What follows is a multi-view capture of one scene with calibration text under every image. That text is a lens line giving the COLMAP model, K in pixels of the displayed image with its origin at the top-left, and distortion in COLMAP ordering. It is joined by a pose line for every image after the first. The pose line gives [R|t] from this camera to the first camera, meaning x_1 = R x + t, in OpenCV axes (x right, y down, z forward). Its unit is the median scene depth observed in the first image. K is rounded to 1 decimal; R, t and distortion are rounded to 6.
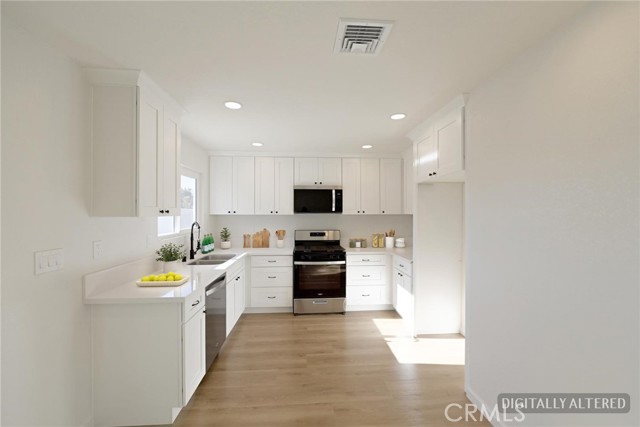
lens RADIAL K [[257.6, 0, 321.3], [0, 257.6, 215.5], [0, 0, 1]] dist [-0.001661, -0.000726]
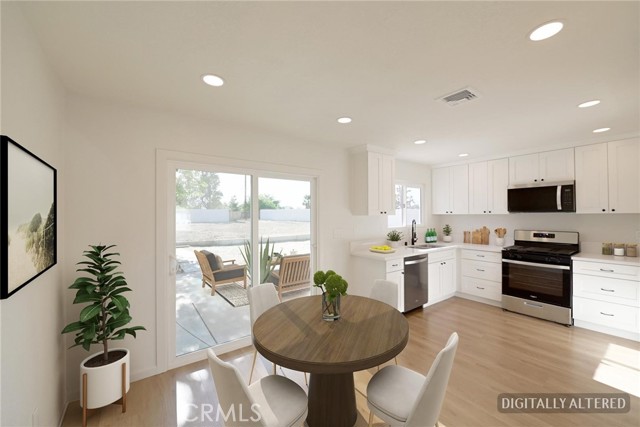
lens RADIAL K [[257.6, 0, 320.6], [0, 257.6, 213.1], [0, 0, 1]] dist [-0.001661, -0.000726]
pose [[0.542187, -0.005984, -0.840237, 0.353041], [0.000788, 0.999978, -0.006613, -0.000362], [0.840258, 0.002923, 0.542180, -0.181366]]
